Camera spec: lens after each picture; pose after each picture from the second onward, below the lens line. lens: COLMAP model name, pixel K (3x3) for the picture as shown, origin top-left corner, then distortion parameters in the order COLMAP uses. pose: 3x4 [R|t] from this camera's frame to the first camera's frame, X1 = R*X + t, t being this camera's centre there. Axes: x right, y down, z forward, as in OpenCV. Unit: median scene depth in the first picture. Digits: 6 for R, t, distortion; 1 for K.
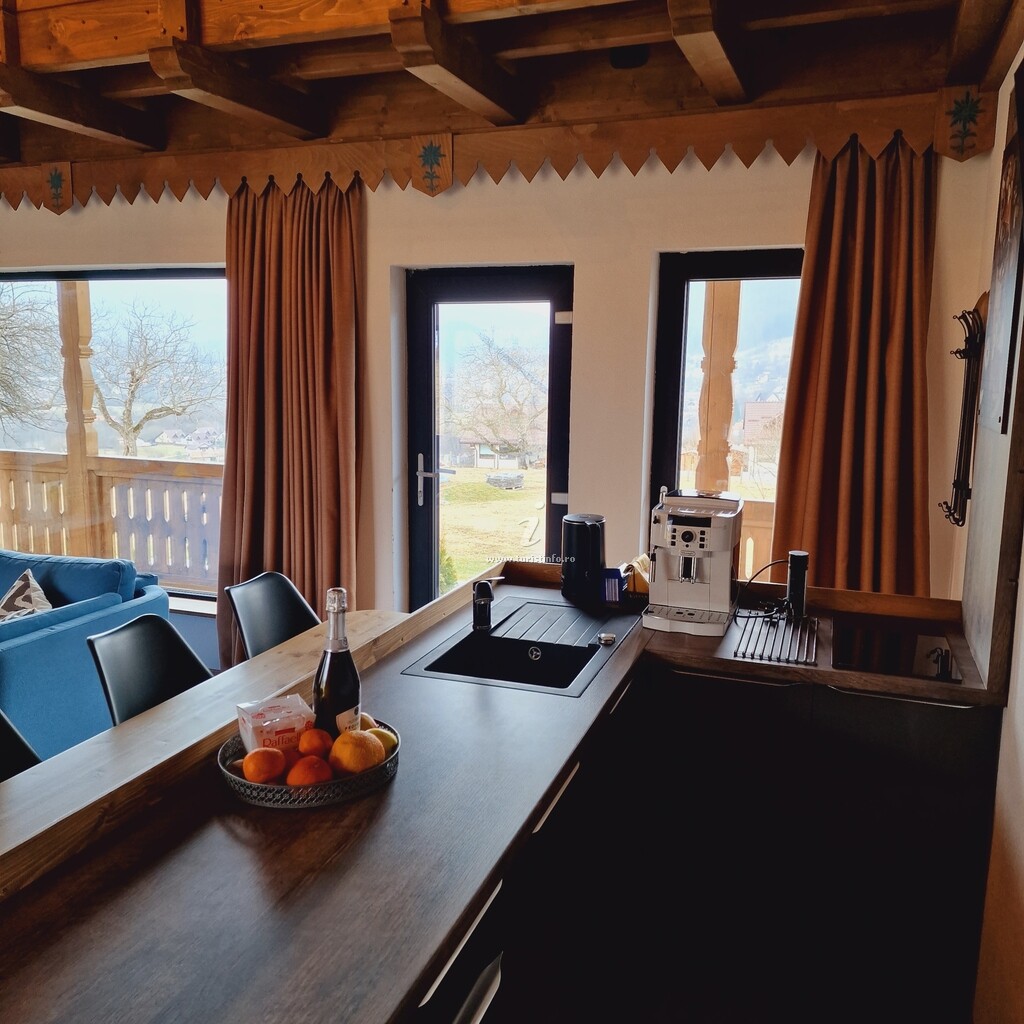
lens RADIAL K [[912.7, 0, 511.4], [0, 912.7, 505.0], [0, 0, 1]] dist [0.072483, -0.061228]
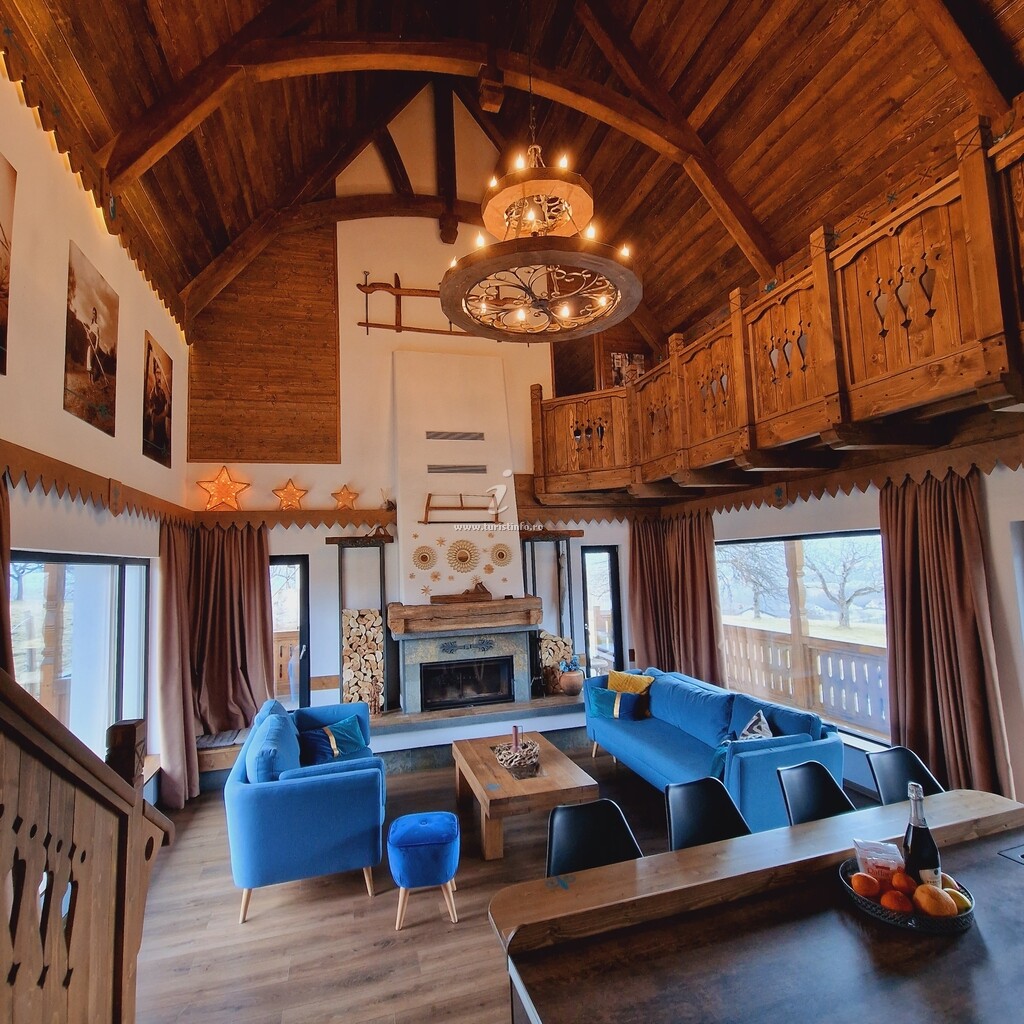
lens RADIAL K [[567.5, 0, 505.8], [0, 567.5, 506.4], [0, 0, 1]] dist [-0.003135, 0.001416]
pose [[0.595900, -0.106100, -0.796019, 0.120679], [-0.080193, 0.978417, -0.190444, -0.074162], [0.799044, 0.177321, 0.574531, -0.127317]]
